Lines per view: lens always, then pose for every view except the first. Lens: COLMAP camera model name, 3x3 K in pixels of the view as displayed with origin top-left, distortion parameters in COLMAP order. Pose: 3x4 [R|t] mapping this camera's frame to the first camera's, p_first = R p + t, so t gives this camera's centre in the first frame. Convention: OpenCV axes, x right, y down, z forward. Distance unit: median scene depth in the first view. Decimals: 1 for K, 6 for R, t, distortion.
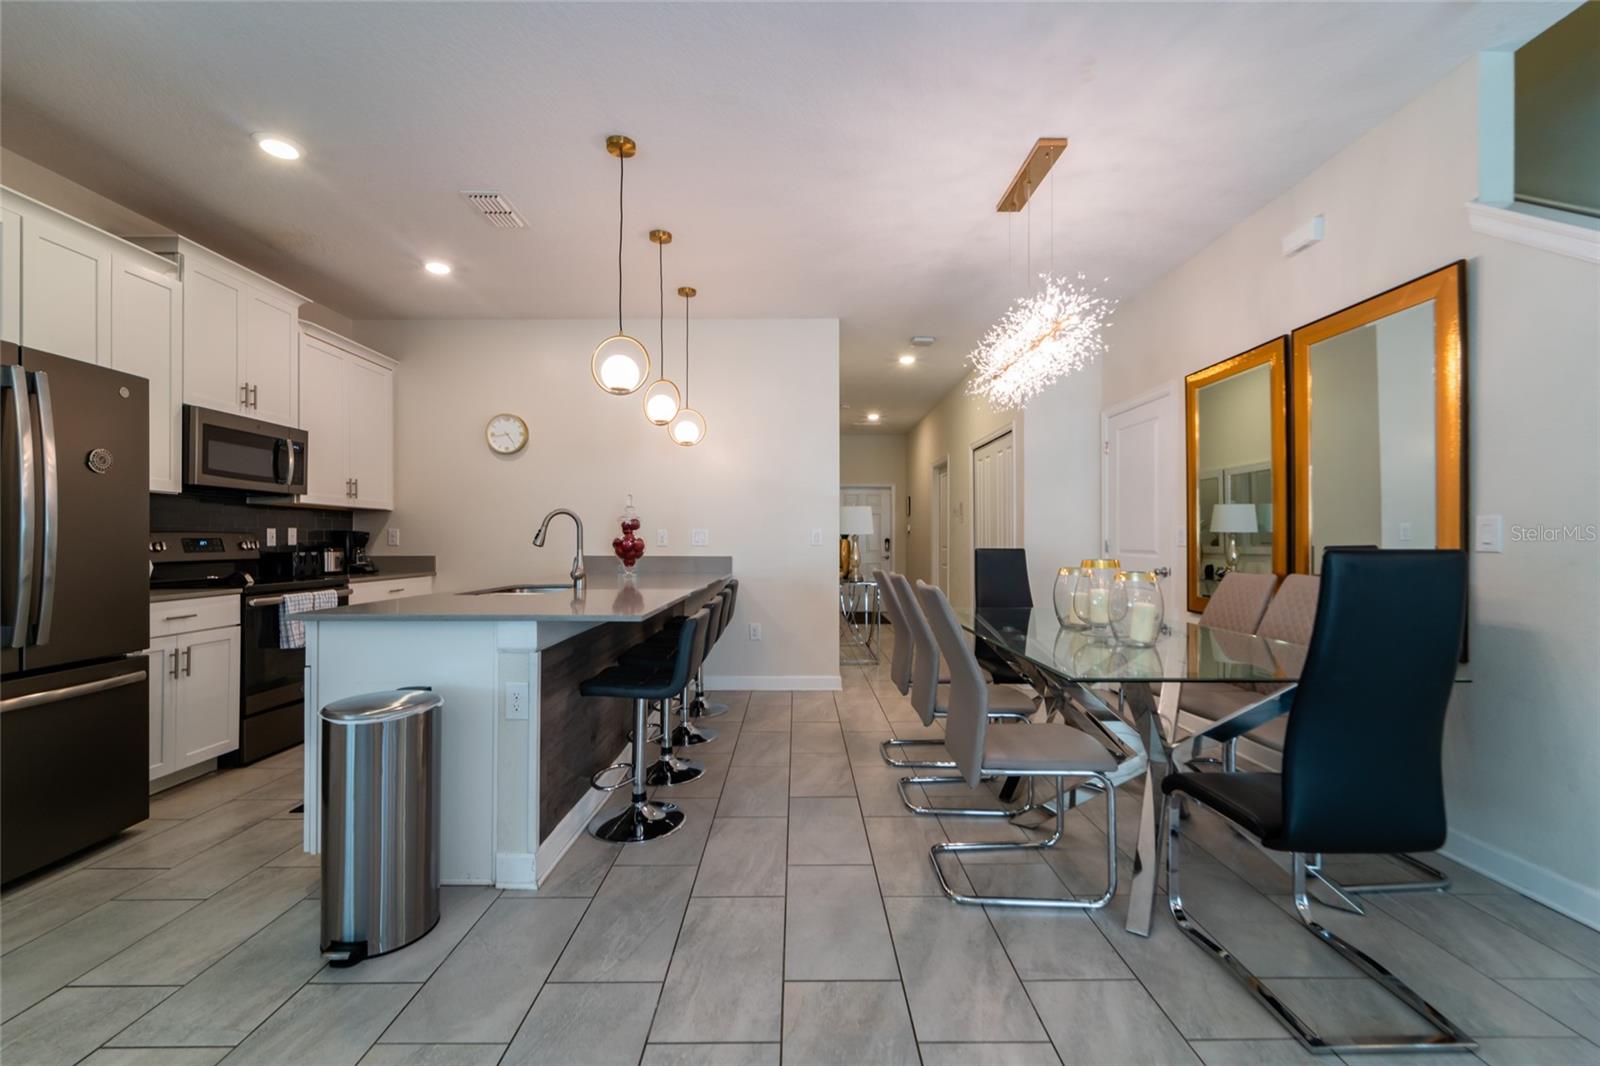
lens RADIAL K [[649.2, 0, 801.5], [0, 649.2, 538.0], [0, 0, 1]] dist [0.000104, -0.000238]
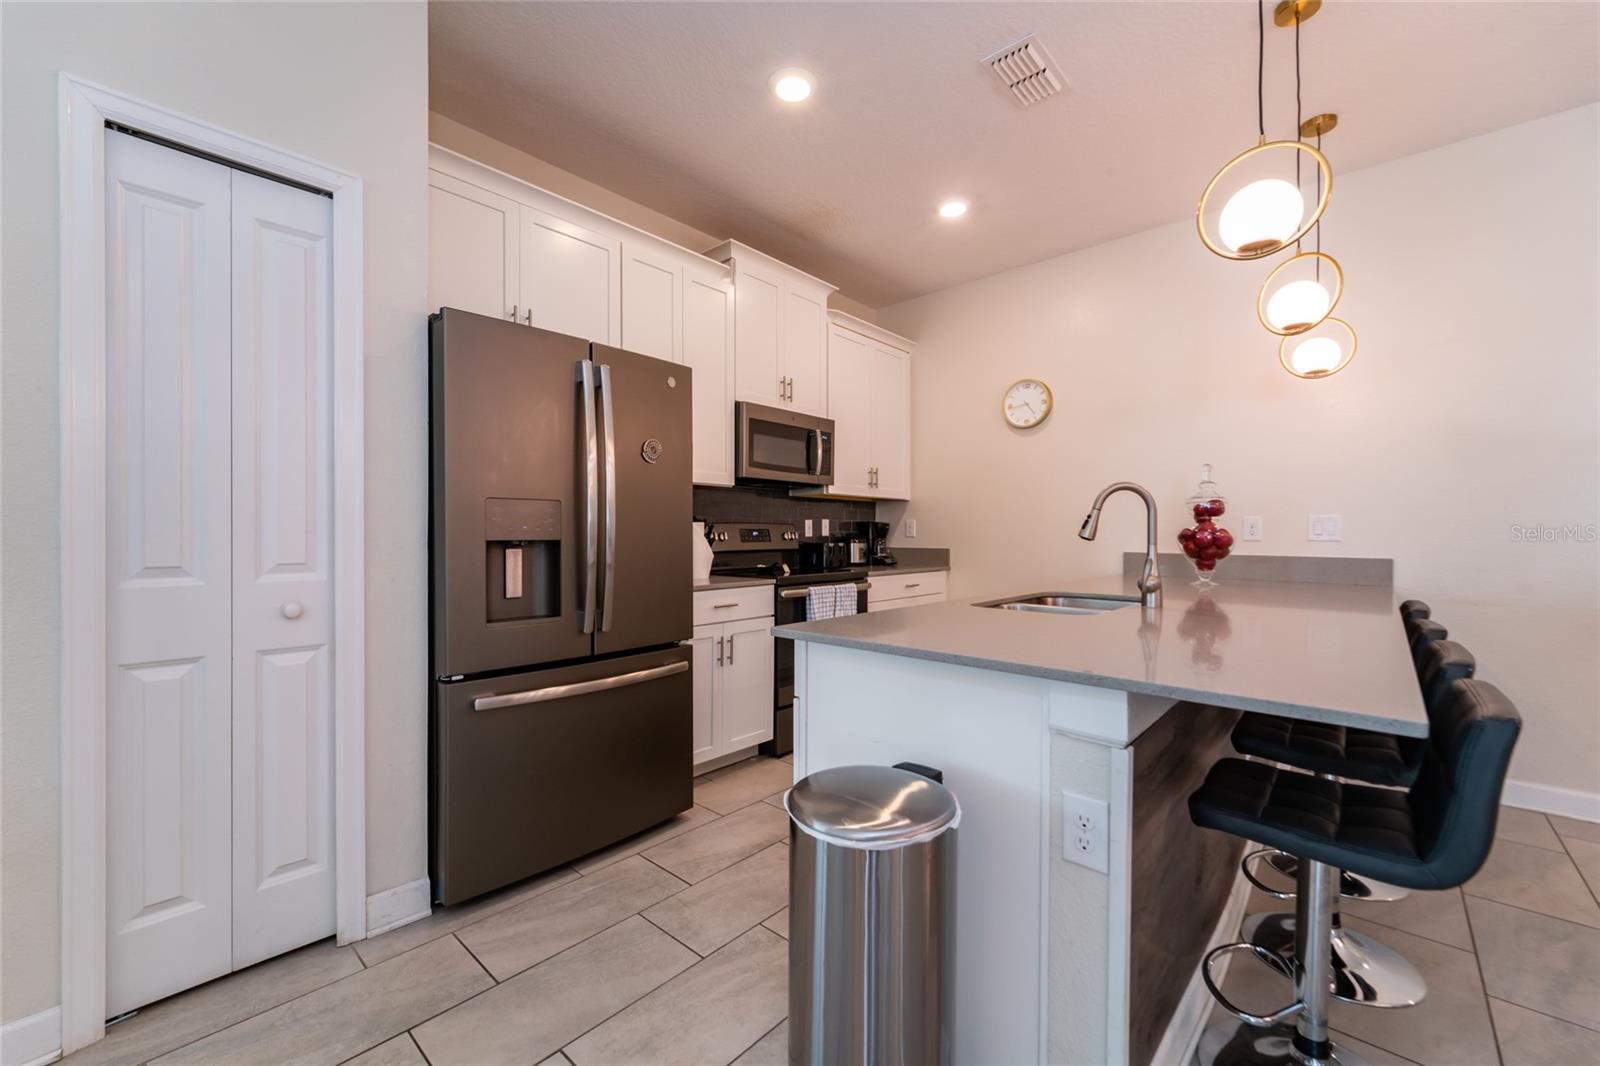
lens RADIAL K [[649.2, 0, 801.5], [0, 649.2, 538.0], [0, 0, 1]] dist [0.000104, -0.000238]
pose [[0.739533, 0.007614, -0.673078, -0.141972], [0.000028, 0.999936, 0.011342, 0.002953], [0.673121, -0.008406, 0.739485, 0.253231]]
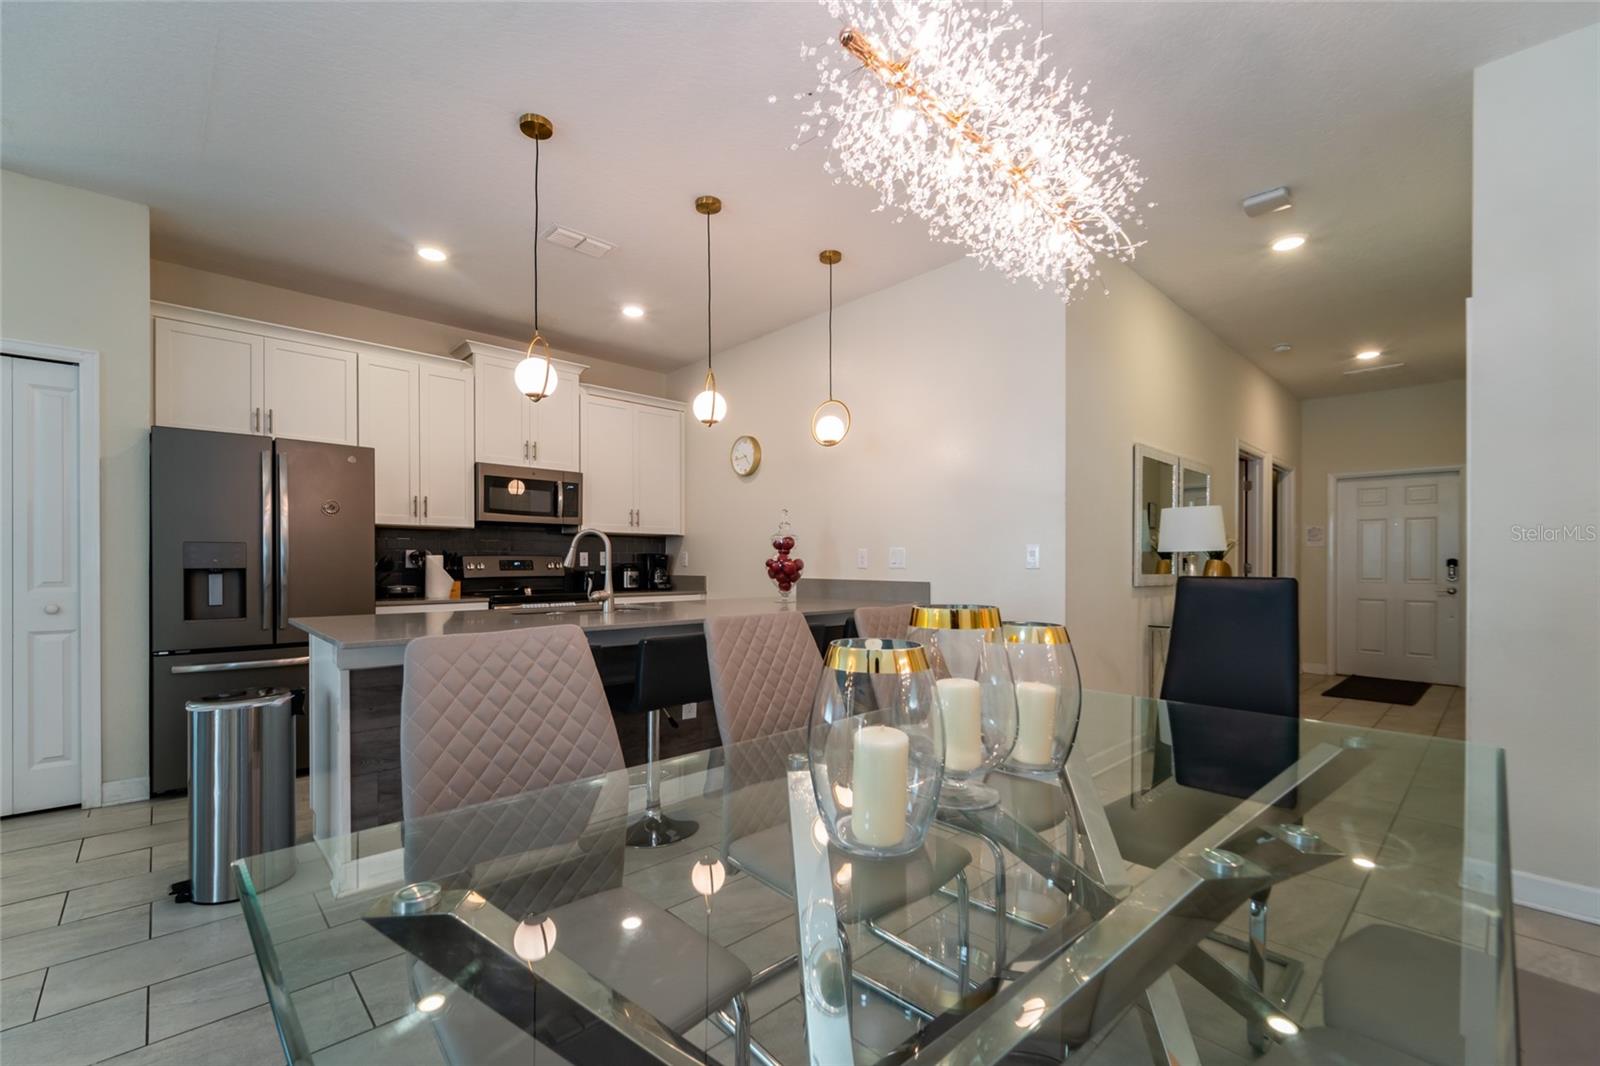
lens RADIAL K [[673.0, 0, 784.6], [0, 673.0, 565.4], [0, 0, 1]] dist [-0.000199, -0.000169]
pose [[0.682401, 0.002610, -0.730973, 0.467565], [0.002821, 0.999977, 0.006205, 0.003851], [0.730972, -0.006297, 0.682378, 0.437651]]
